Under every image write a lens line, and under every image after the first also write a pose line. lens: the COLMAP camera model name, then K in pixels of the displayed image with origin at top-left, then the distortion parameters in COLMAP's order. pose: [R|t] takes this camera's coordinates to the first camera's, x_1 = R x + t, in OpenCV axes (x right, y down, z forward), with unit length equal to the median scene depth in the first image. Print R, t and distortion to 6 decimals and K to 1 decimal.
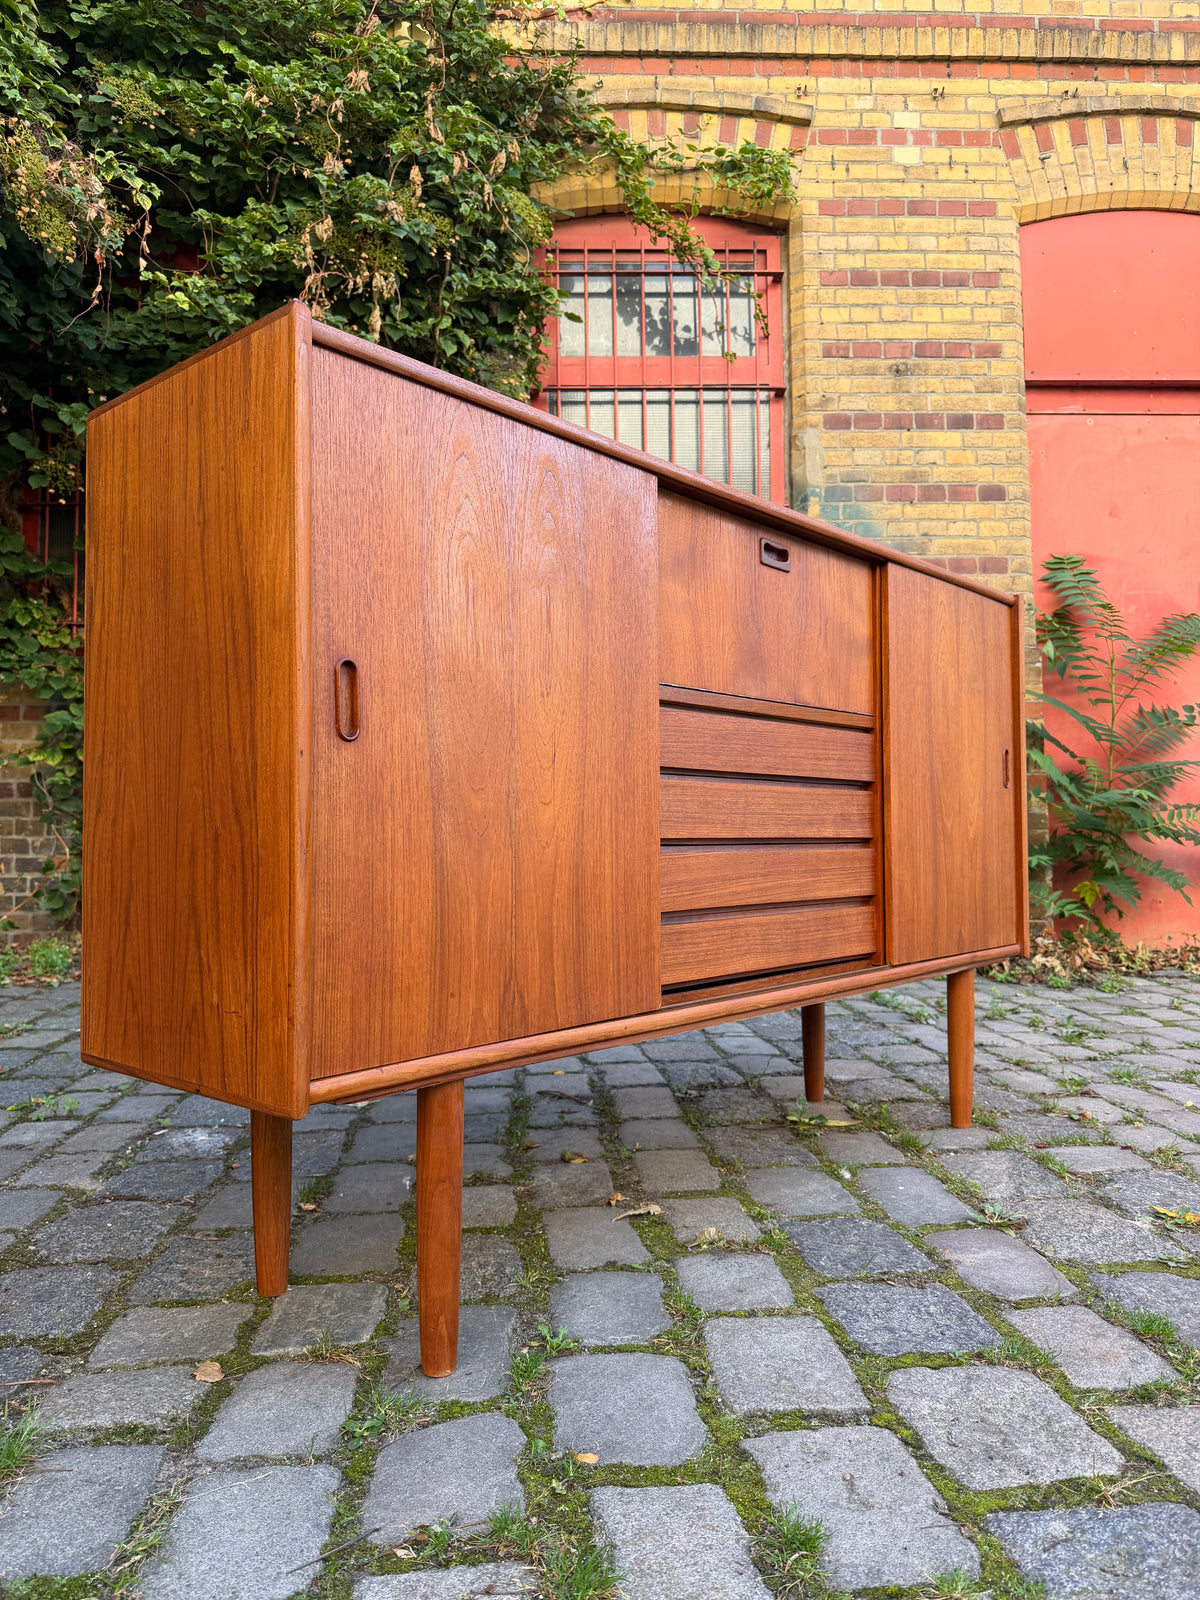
lens RADIAL K [[1128.2, 0, 608.8], [0, 1128.2, 800.1], [0, 0, 1]] dist [0.028199, -0.042347]
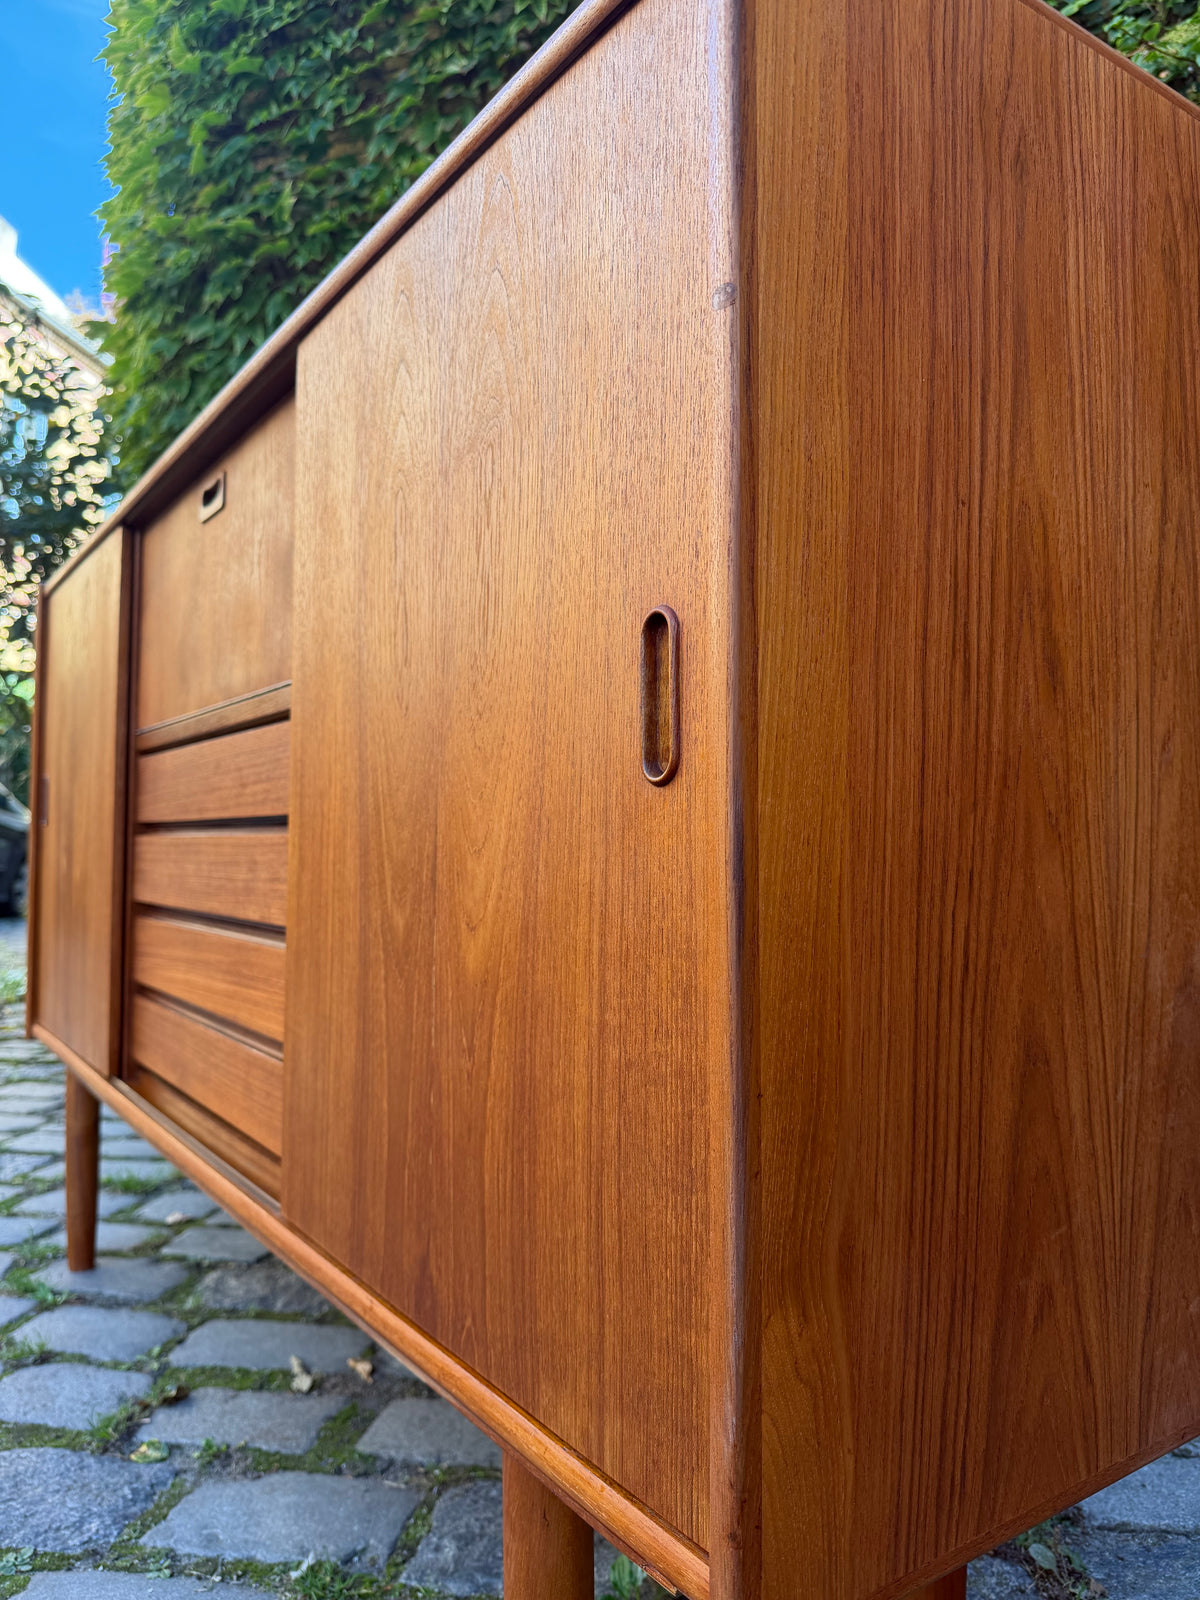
lens RADIAL K [[1139.4, 0, 606.1], [0, 1139.4, 799.2], [0, 0, 1]] dist [-0.001584, -0.007618]
pose [[-0.237732, -0.036723, -0.970636, 0.351363], [0.029736, 0.998542, -0.045061, -0.000100], [0.970875, -0.039575, -0.236293, 0.640415]]
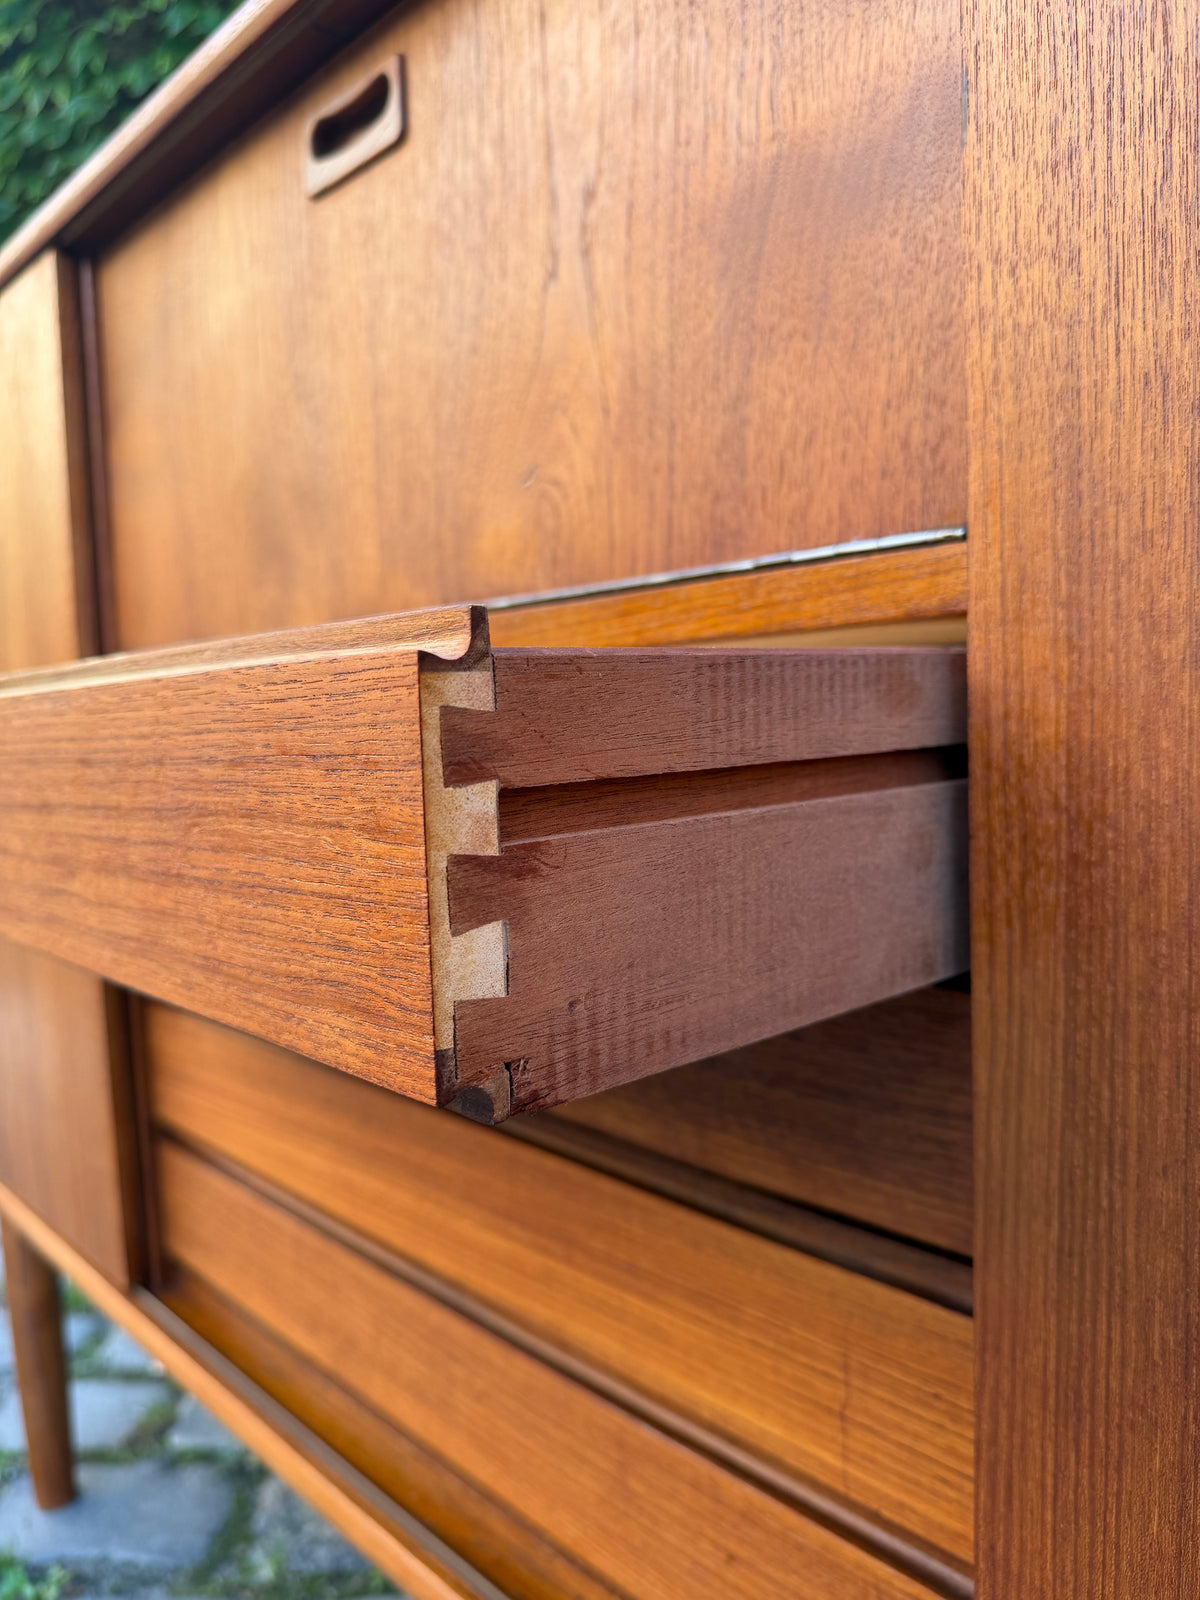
lens RADIAL K [[1164.2, 0, 597.5], [0, 1164.2, 808.2], [0, 0, 1]] dist [-0.019422, -0.002395]
pose [[-0.094482, 0.090317, -0.991421, 0.213136], [0.068376, 0.994113, 0.084046, -0.029856], [0.993176, -0.059848, -0.100102, 0.497547]]
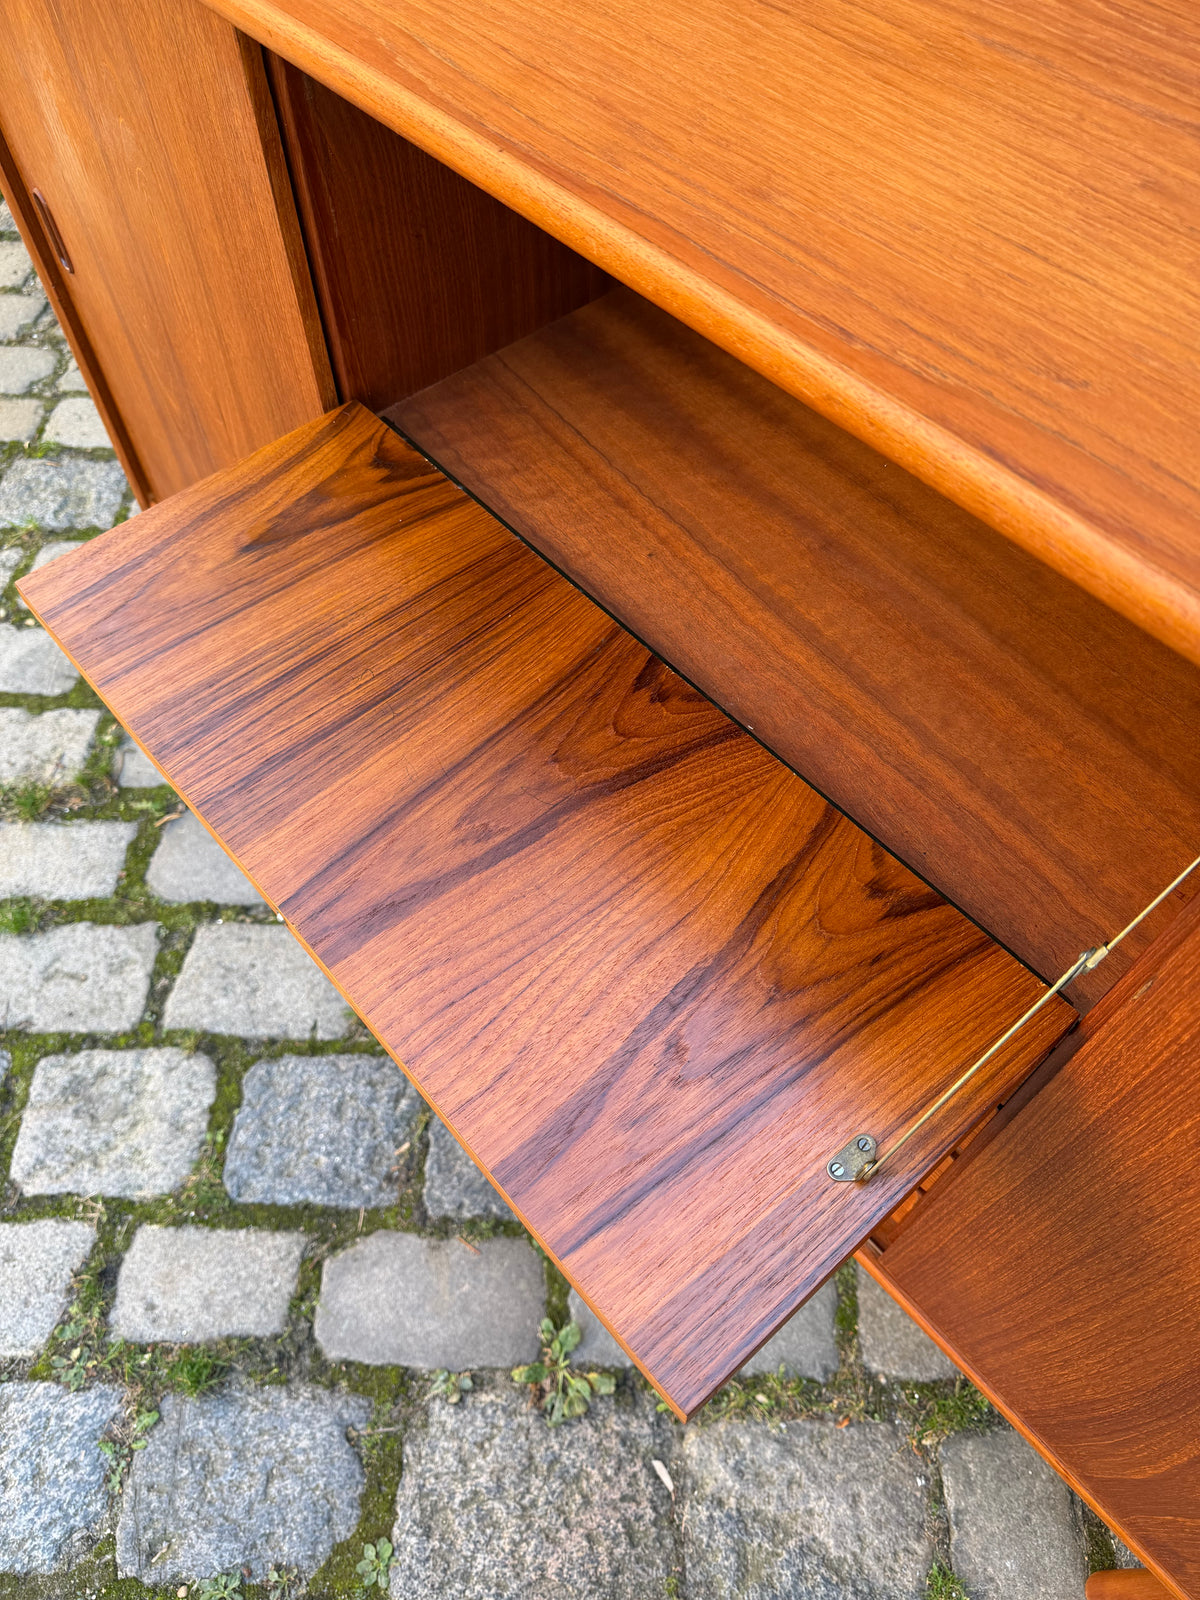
lens RADIAL K [[1139.4, 0, 606.1], [0, 1139.4, 799.2], [0, 0, 1]] dist [-0.001584, -0.007618]
pose [[-0.135346, 0.831473, -0.538826, 0.187066], [0.031404, 0.547157, 0.836441, -0.183861], [0.990301, 0.096287, -0.100167, 0.470378]]
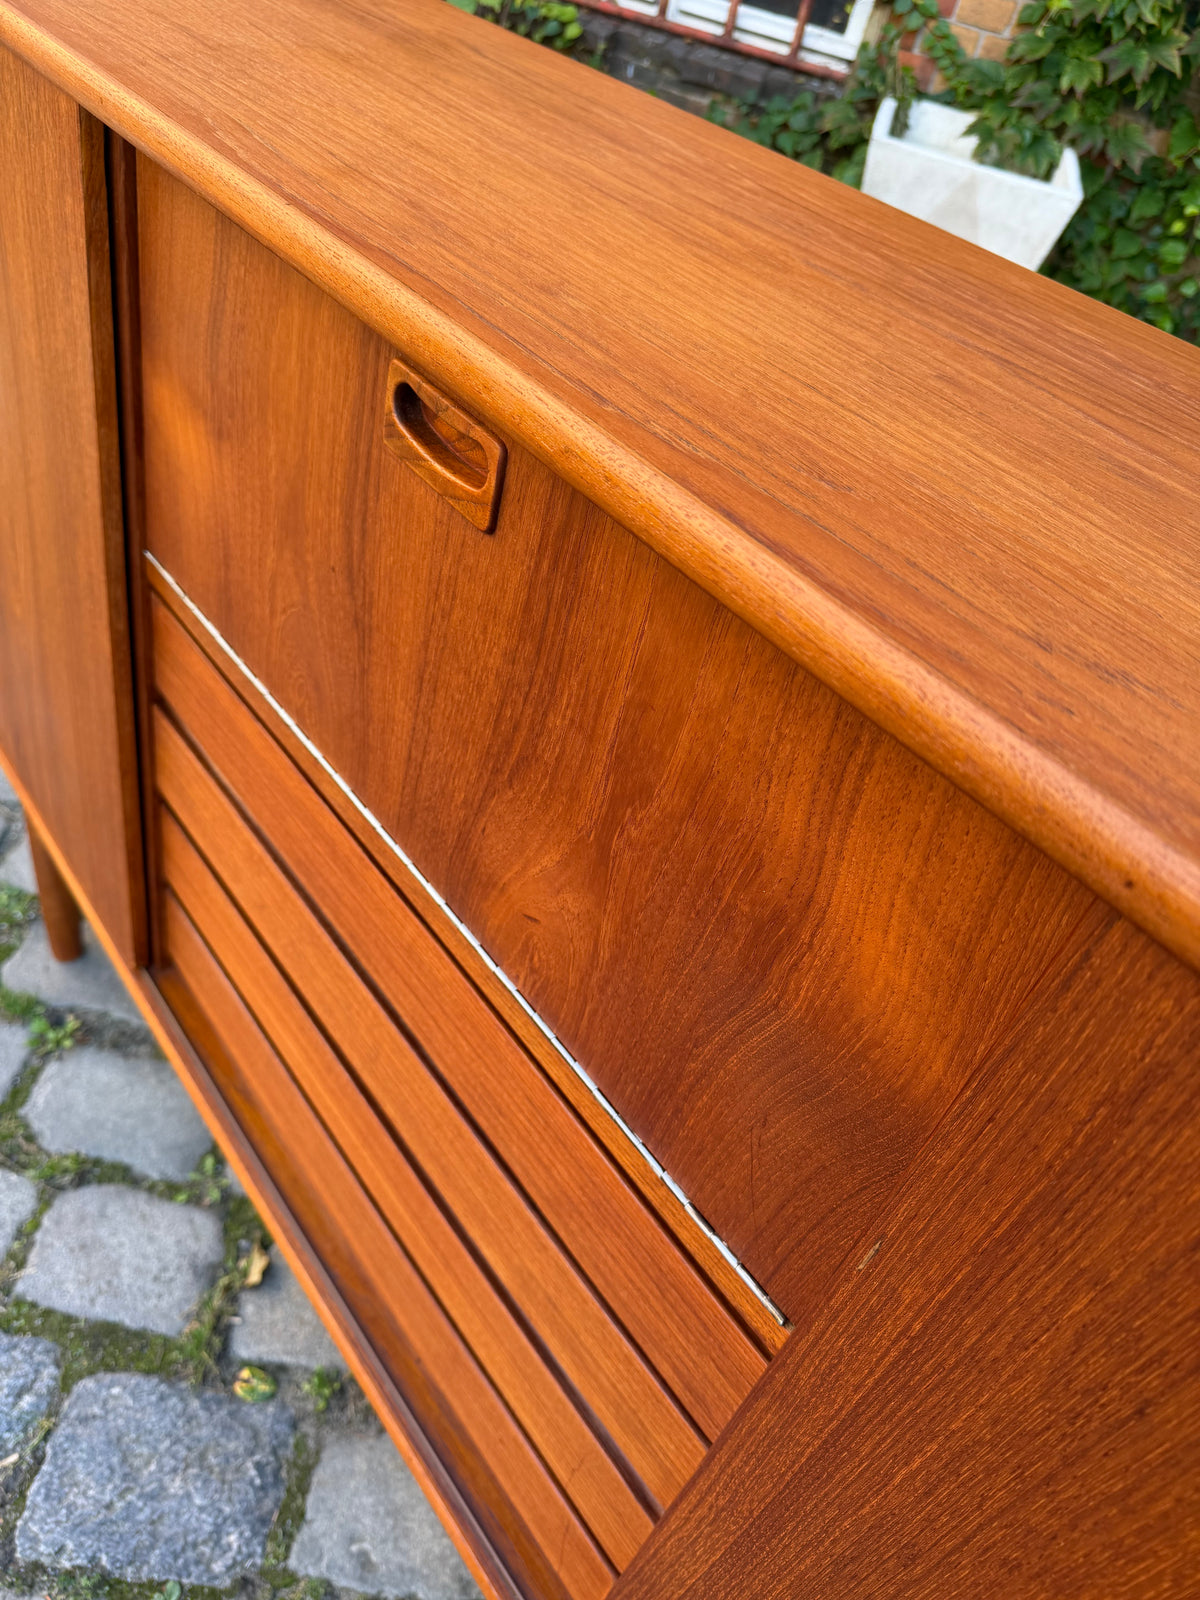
lens RADIAL K [[1164.2, 0, 597.5], [0, 1164.2, 808.2], [0, 0, 1]] dist [-0.019422, -0.002395]
pose [[-0.178670, 0.619006, -0.764793, 0.185183], [-0.174139, 0.745135, 0.643778, -0.153825], [0.968376, 0.248204, -0.025340, 0.488897]]
